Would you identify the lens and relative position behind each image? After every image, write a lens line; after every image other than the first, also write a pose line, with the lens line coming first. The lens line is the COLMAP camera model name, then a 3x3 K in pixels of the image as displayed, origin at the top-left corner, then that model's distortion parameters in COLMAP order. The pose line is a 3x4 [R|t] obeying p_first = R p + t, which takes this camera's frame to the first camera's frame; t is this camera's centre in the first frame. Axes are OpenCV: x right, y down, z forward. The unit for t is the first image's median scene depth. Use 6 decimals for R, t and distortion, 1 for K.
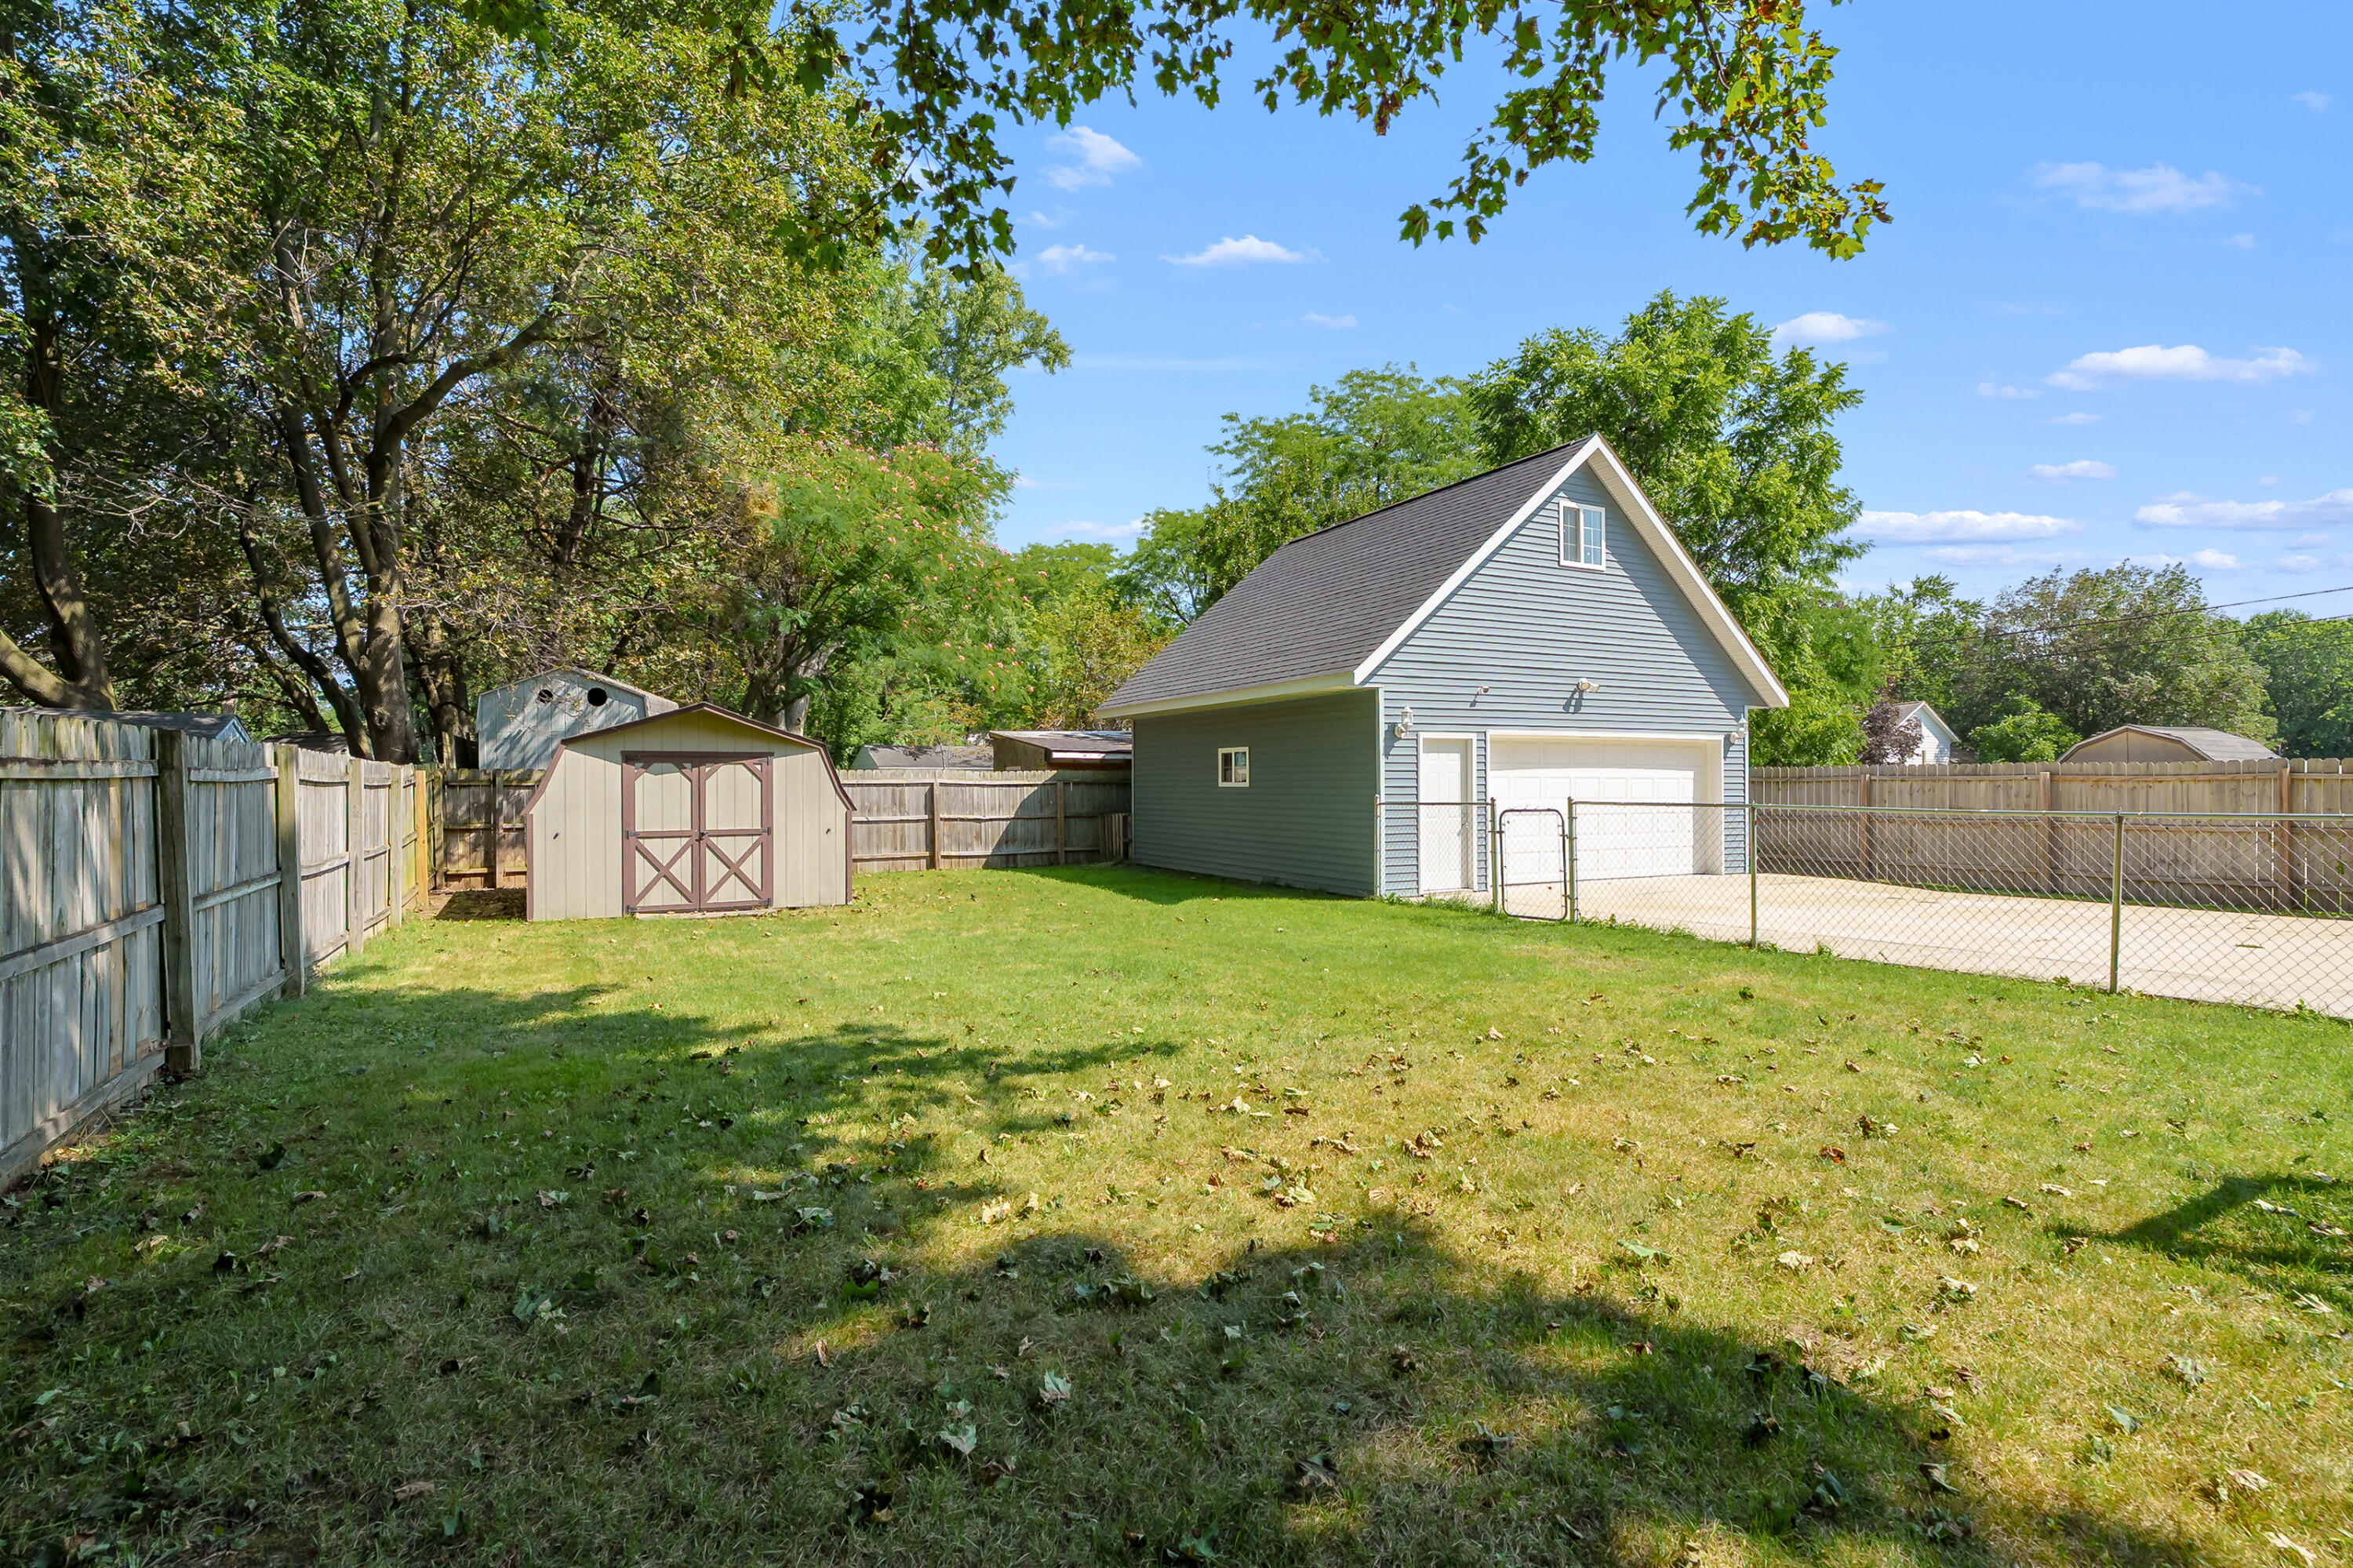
lens RADIAL K [[1058.3, 0, 1155.8], [0, 1058.3, 782.5], [0, 0, 1]] dist [-0.005234, 0.001901]
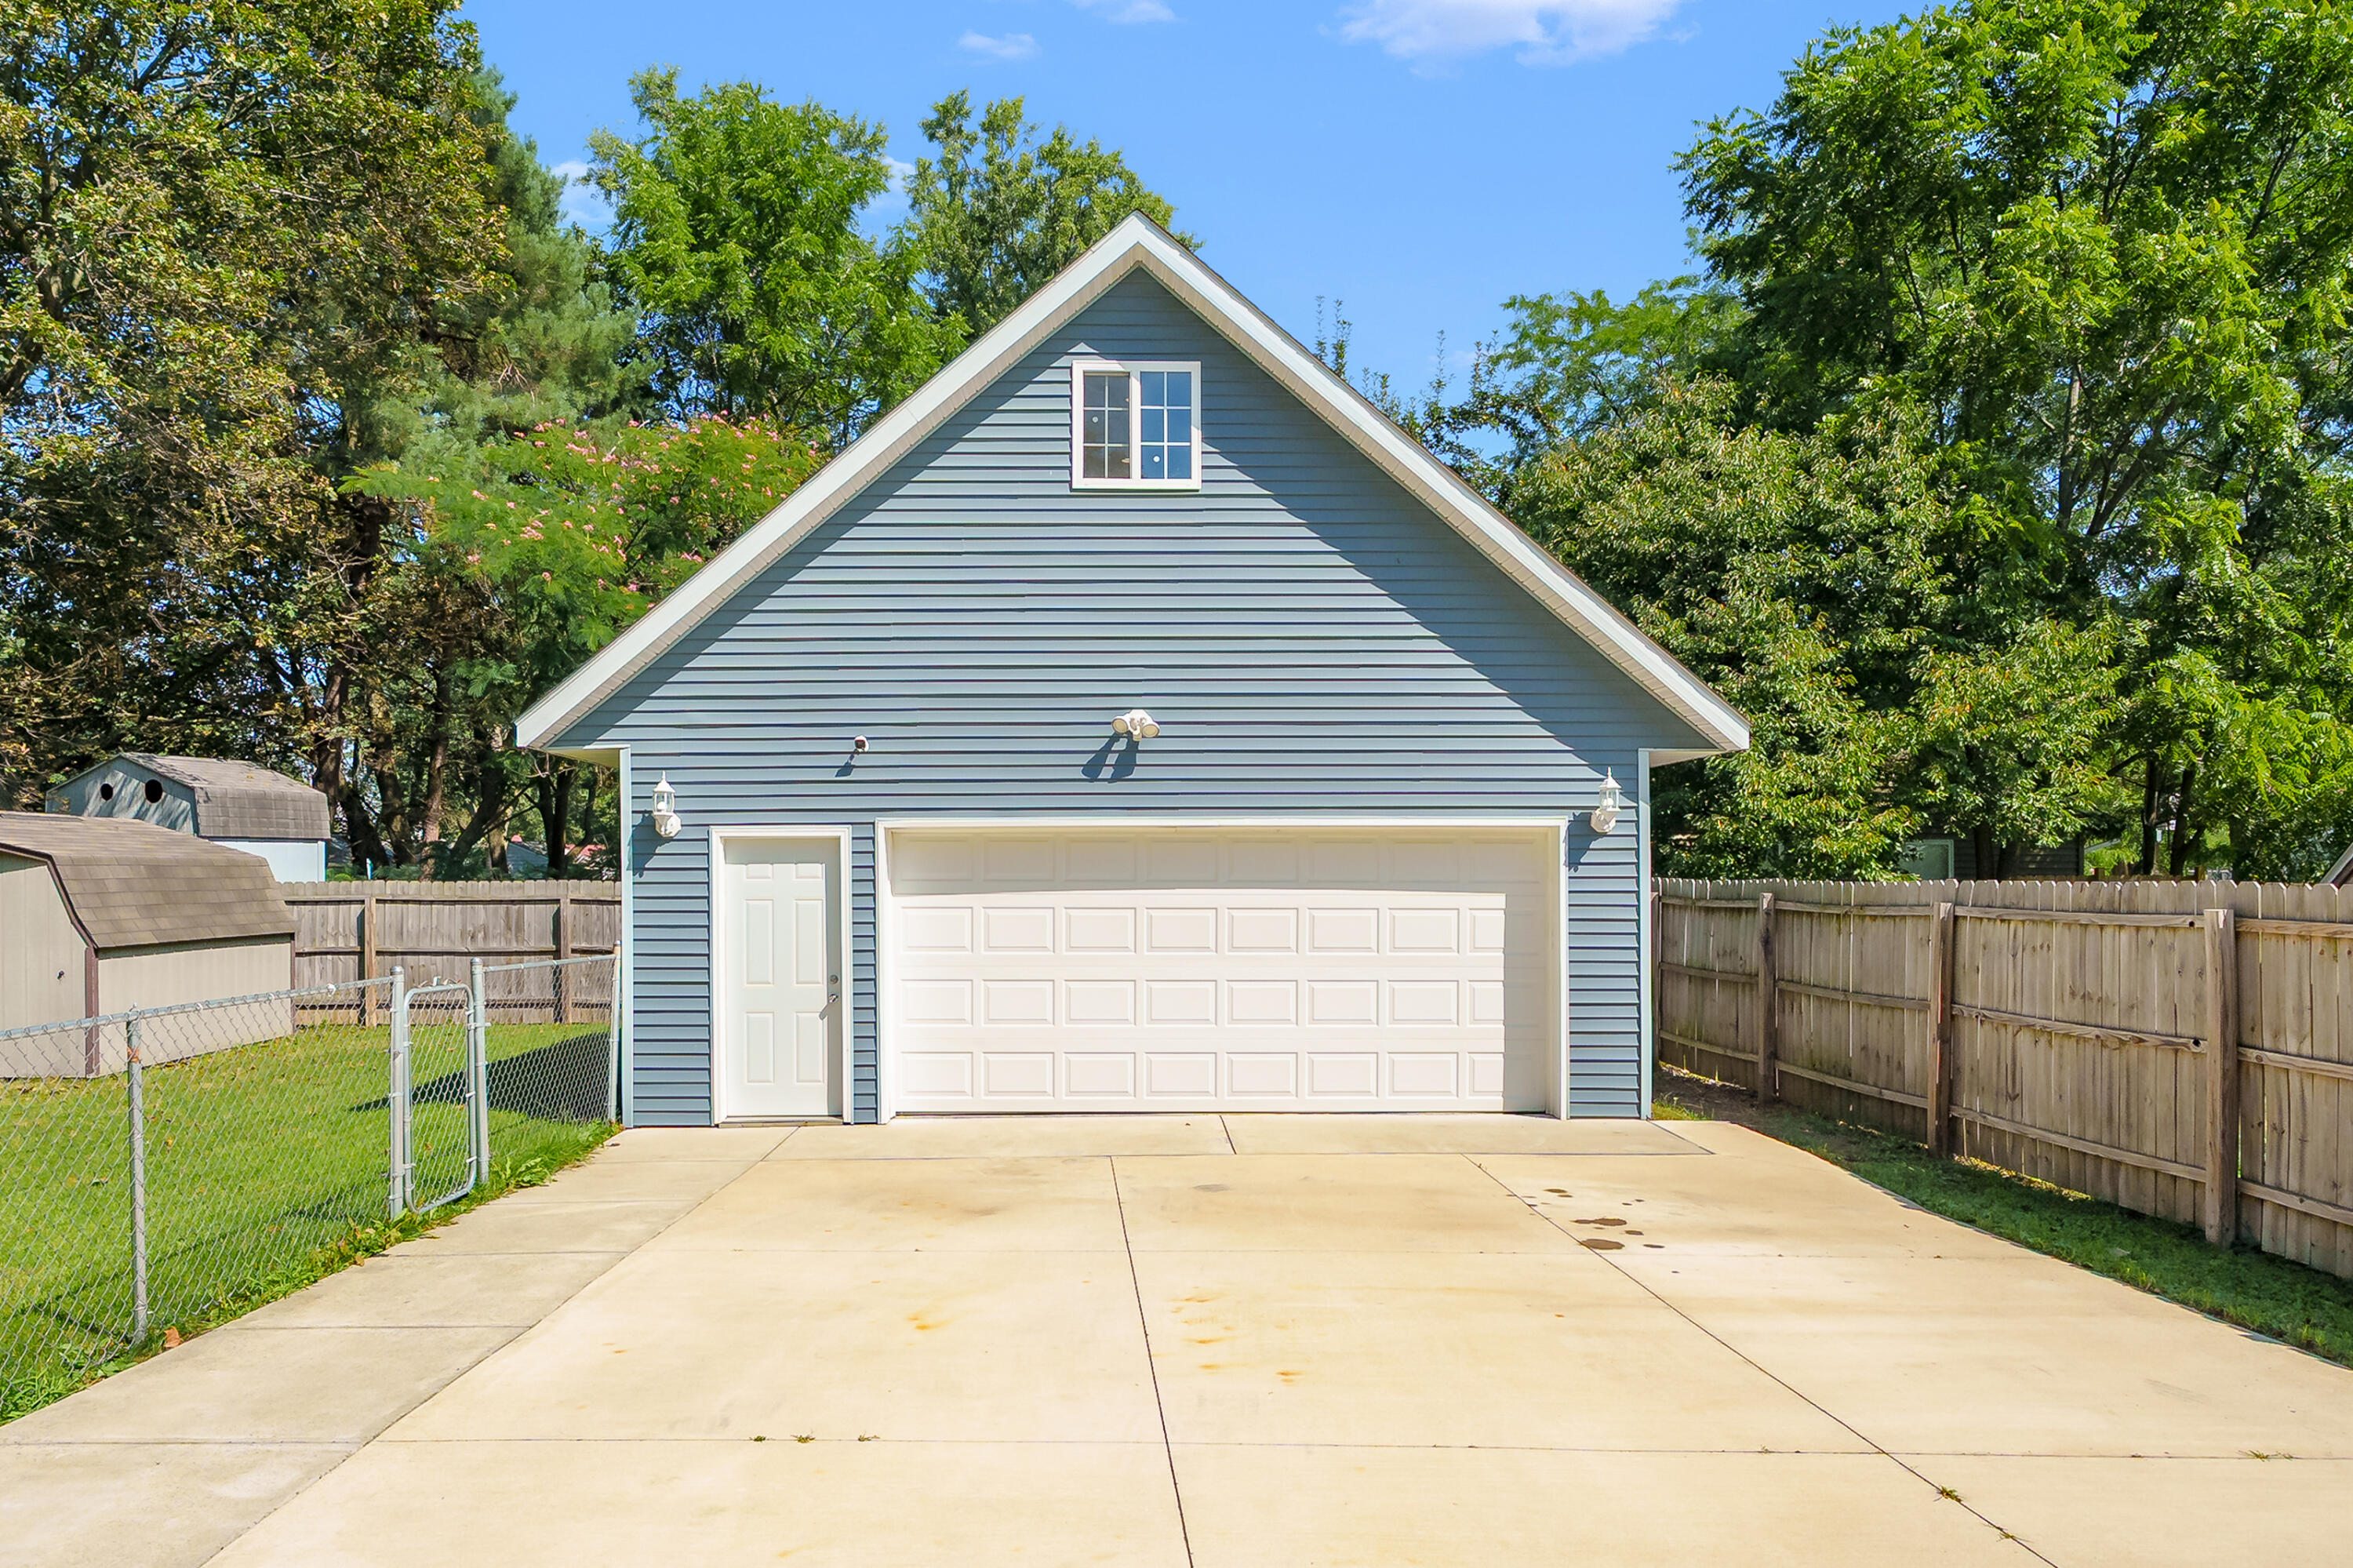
lens RADIAL K [[1480.7, 0, 1135.3], [0, 1480.7, 888.4], [0, 0, 1]] dist [-0.006789, -0.001249]
pose [[0.898489, 0.004846, -0.438969, 0.757613], [-0.000733, 0.999954, 0.009538, -0.022656], [0.438995, -0.008248, 0.898452, 0.395039]]
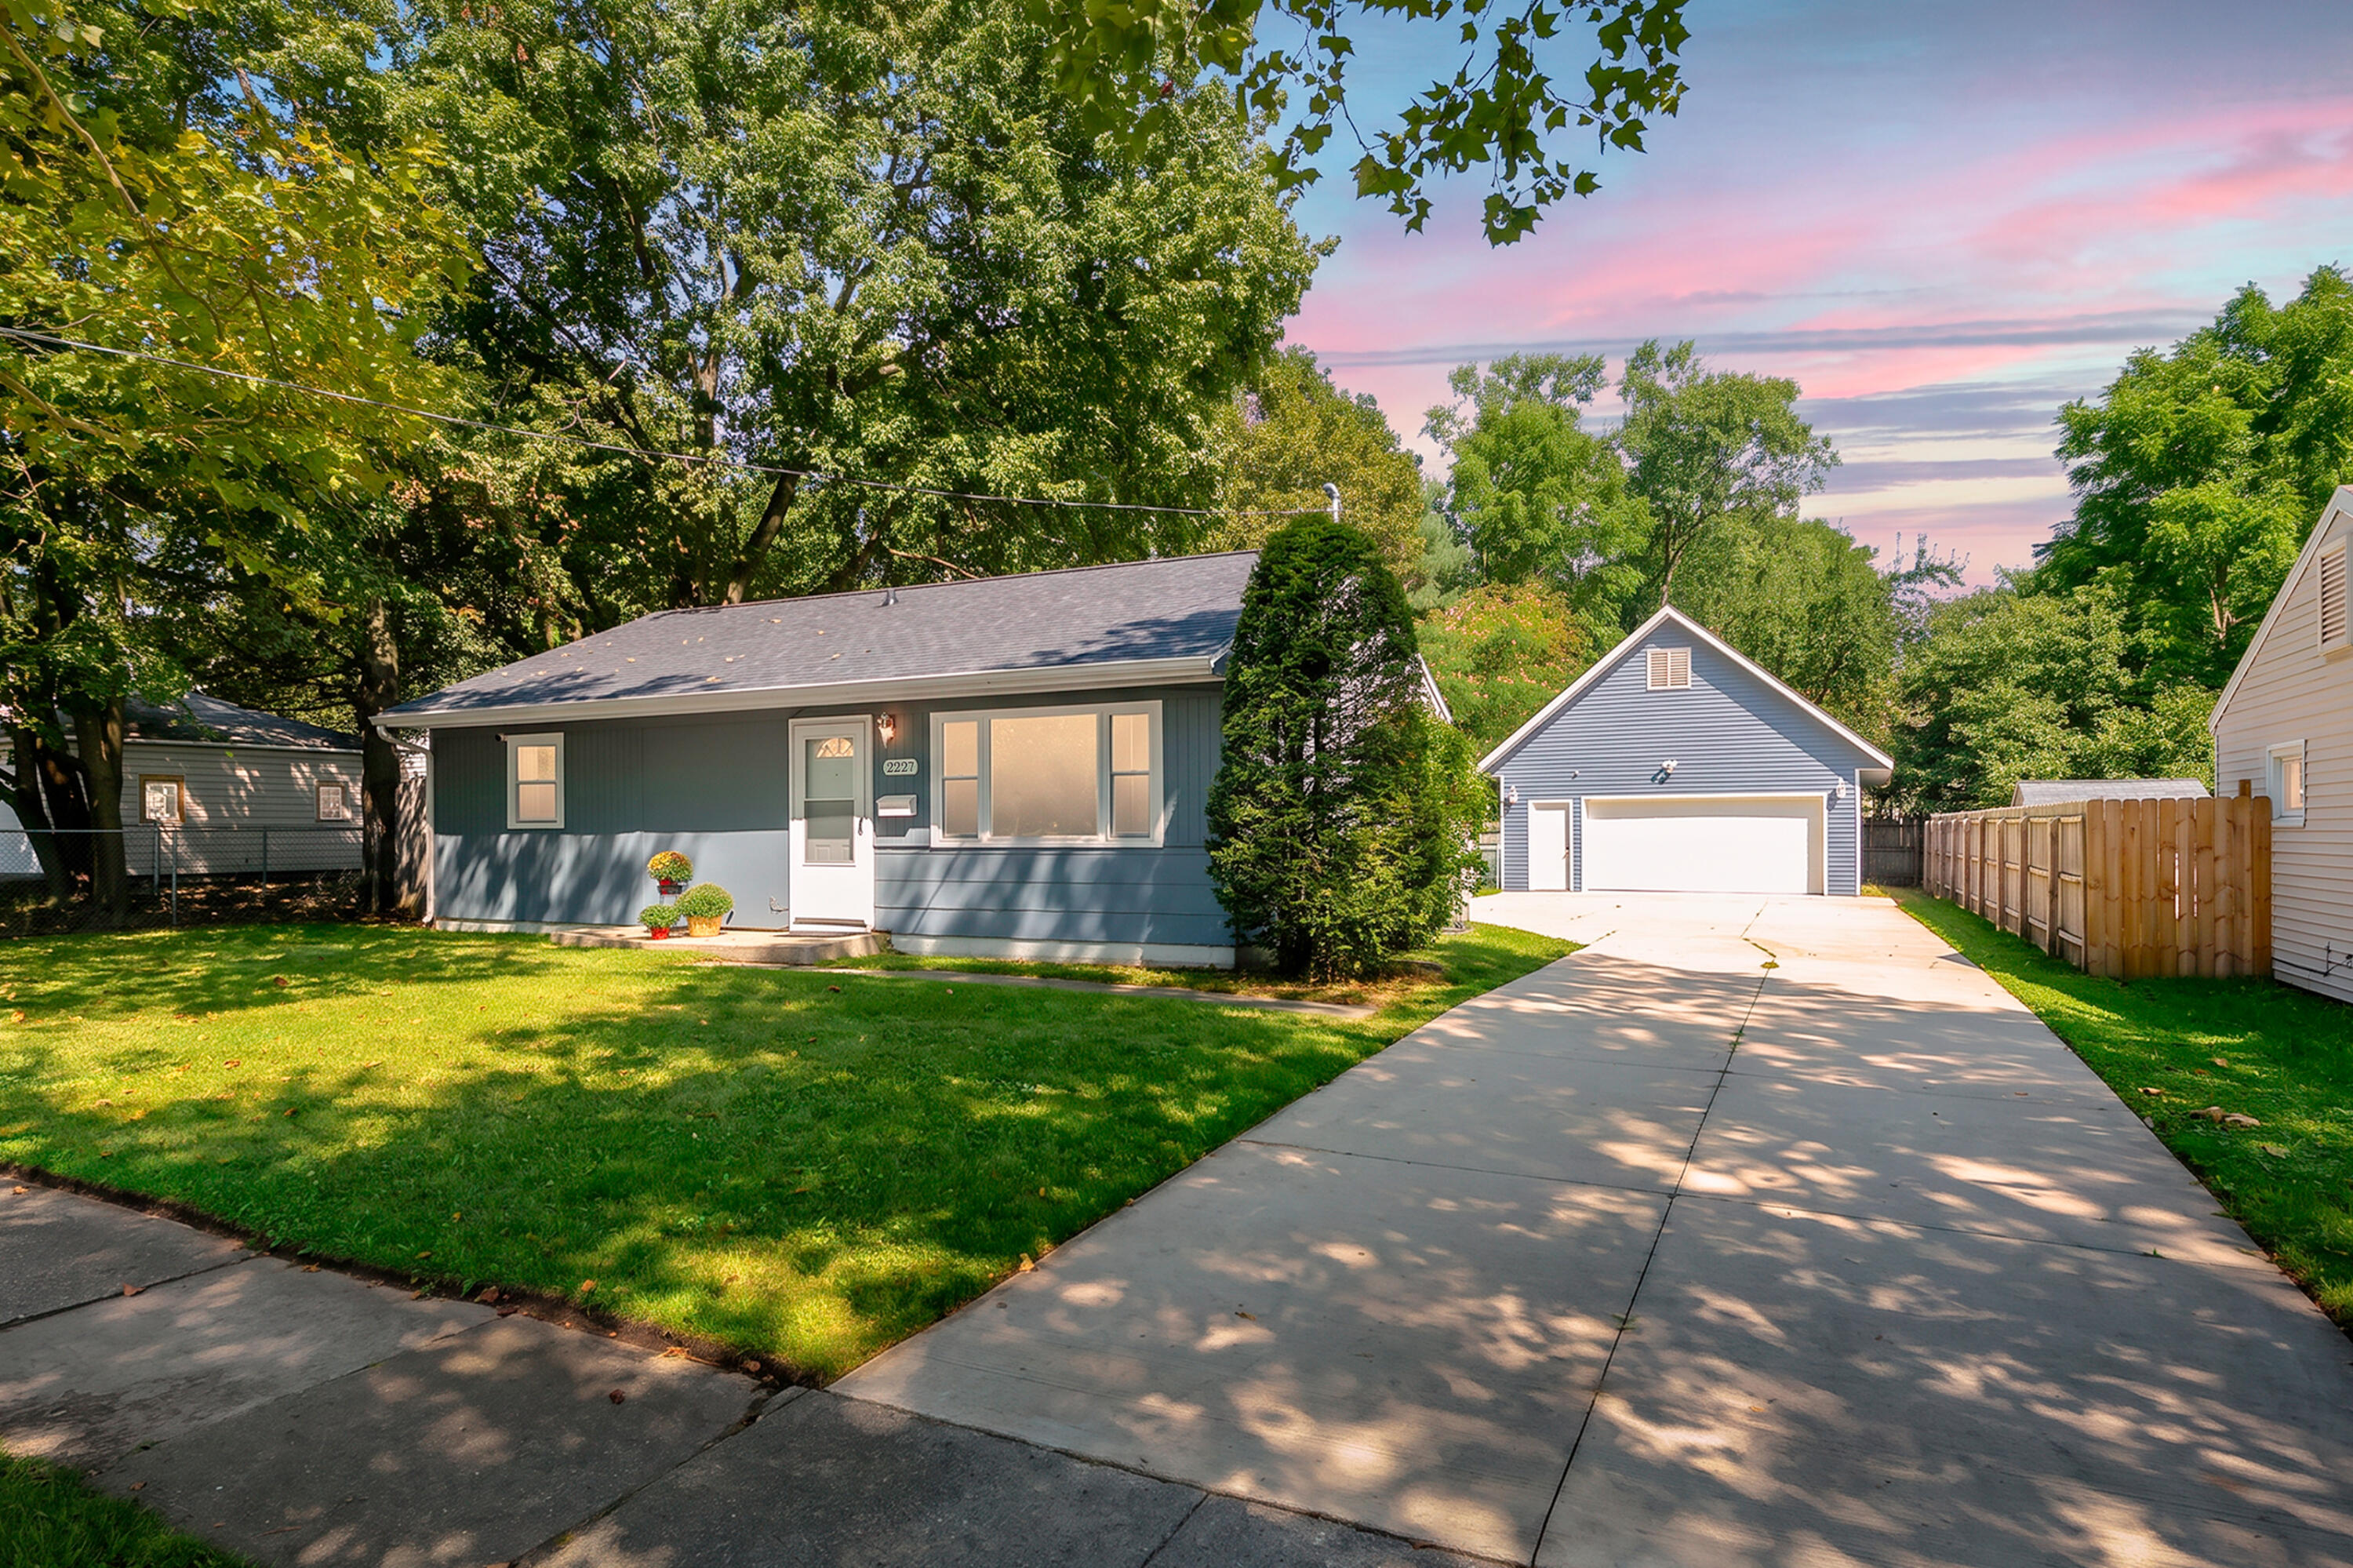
lens RADIAL K [[1324.2, 0, 1120.5], [0, 1324.2, 840.6], [0, 0, 1]] dist [0.023130, 0.000126]
pose [[0.555817, 0.007730, -0.831269, 1.691693], [0.000254, 0.999955, 0.009469, 0.000189], [0.831305, -0.005474, 0.555790, -0.816677]]
